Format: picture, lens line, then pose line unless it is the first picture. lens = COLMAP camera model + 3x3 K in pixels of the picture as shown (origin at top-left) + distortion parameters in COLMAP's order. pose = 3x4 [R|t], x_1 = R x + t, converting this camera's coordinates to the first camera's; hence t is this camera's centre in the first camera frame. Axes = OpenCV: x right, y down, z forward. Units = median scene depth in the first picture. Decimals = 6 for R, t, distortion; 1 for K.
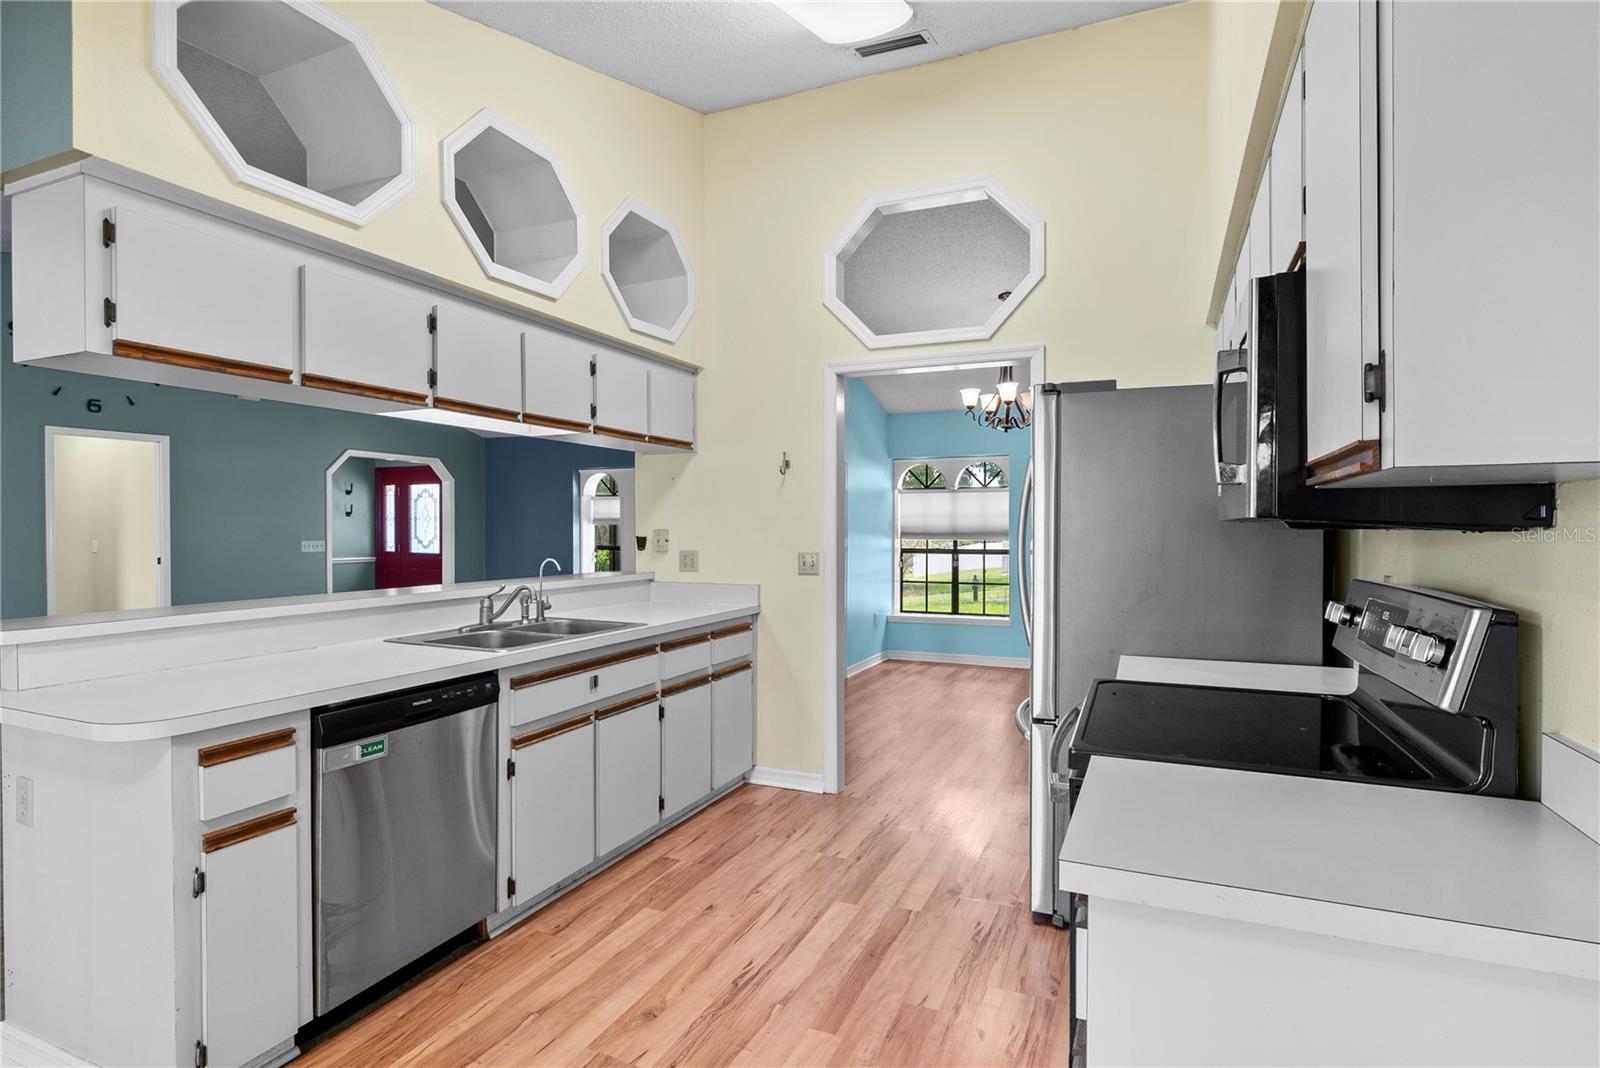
lens RADIAL K [[822.9, 0, 796.7], [0, 822.9, 538.5], [0, 0, 1]] dist [-0.010391, 0.004822]
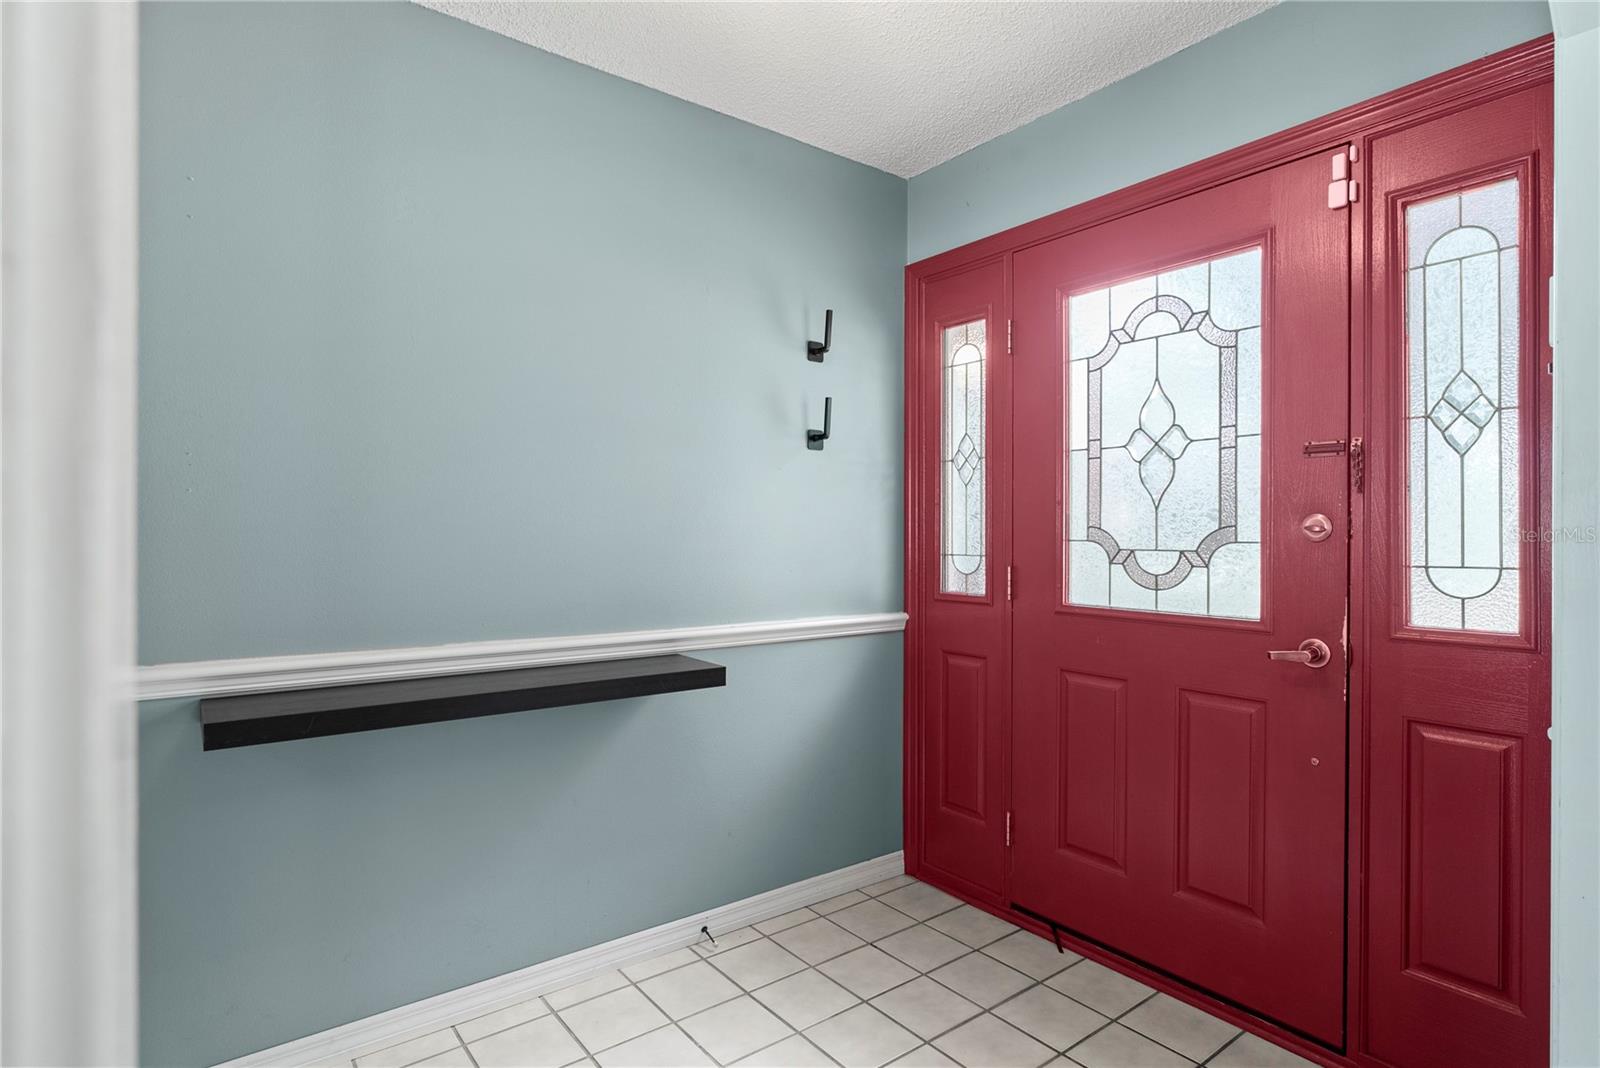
lens RADIAL K [[822.9, 0, 794.3], [0, 822.9, 533.3], [0, 0, 1]] dist [-0.010391, 0.004822]
pose [[0.880349, -0.001421, -0.474325, -0.435099], [-0.002911, 0.999961, -0.008397, 0.000185], [0.474318, 0.008773, 0.880310, 0.780374]]
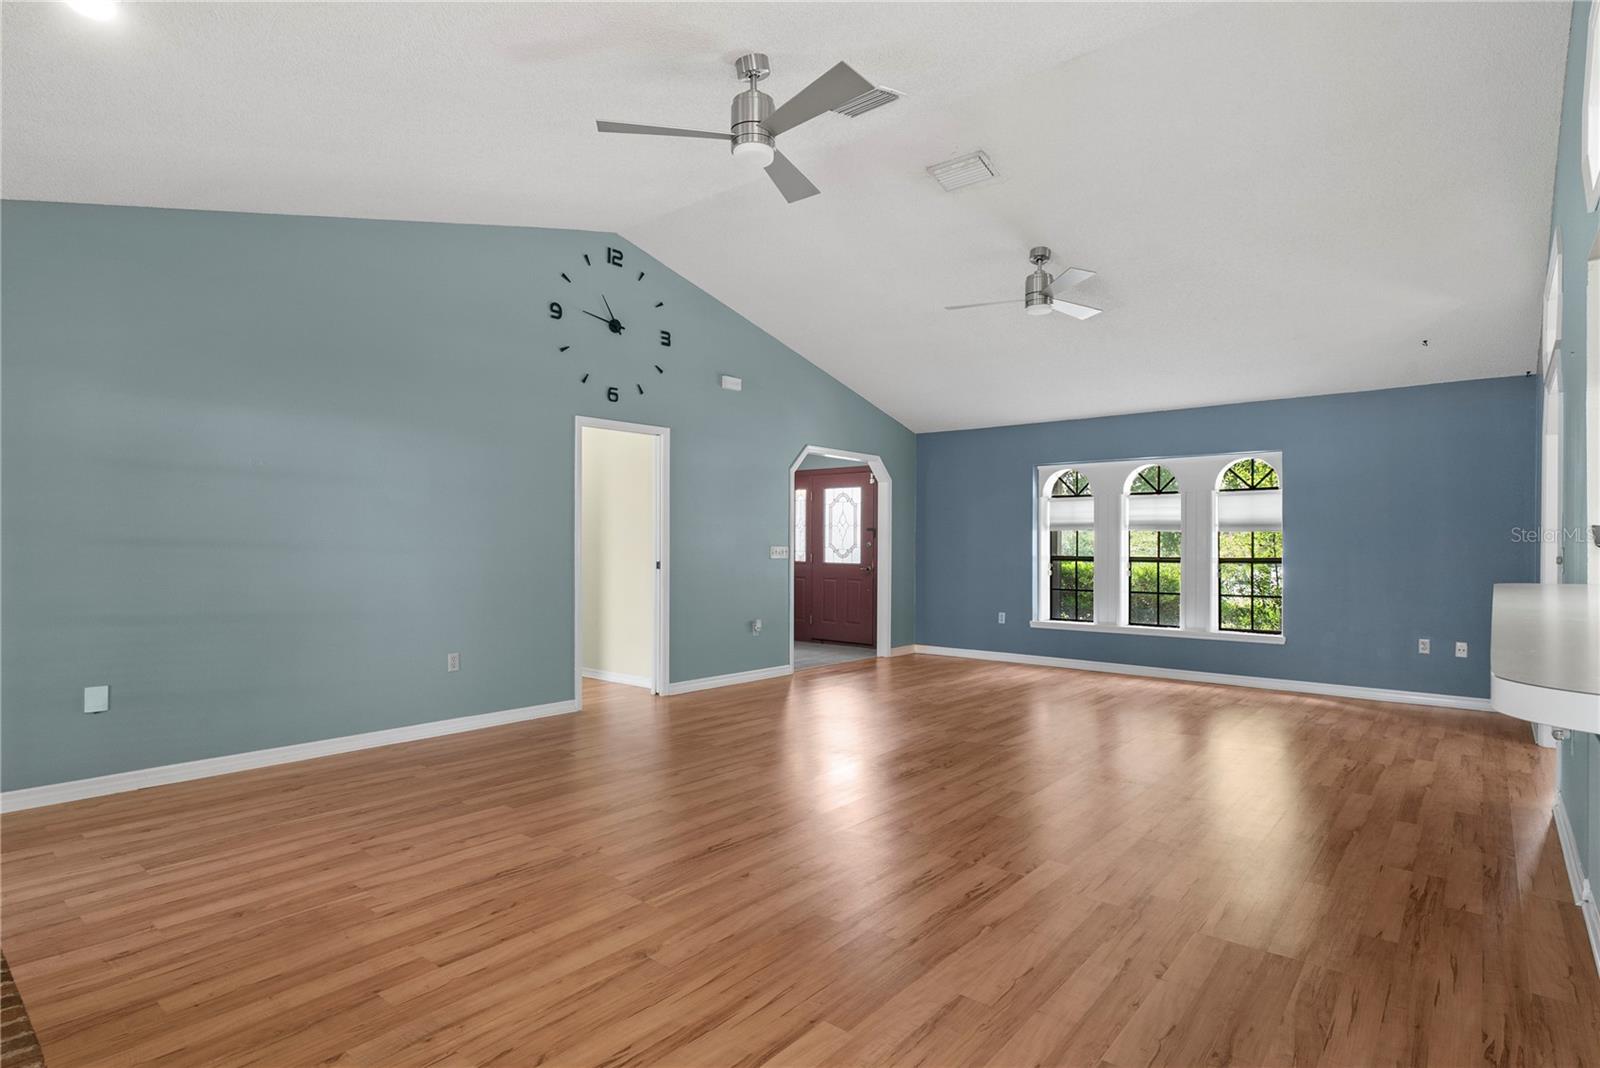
lens RADIAL K [[822.9, 0, 799.6], [0, 822.9, 544.2], [0, 0, 1]] dist [-0.010391, 0.004822]
pose [[0.960670, 0.000523, -0.277692, -0.244847], [-0.001104, 0.999998, -0.001935, -0.001476], [0.277691, 0.002166, 0.960668, 0.110488]]
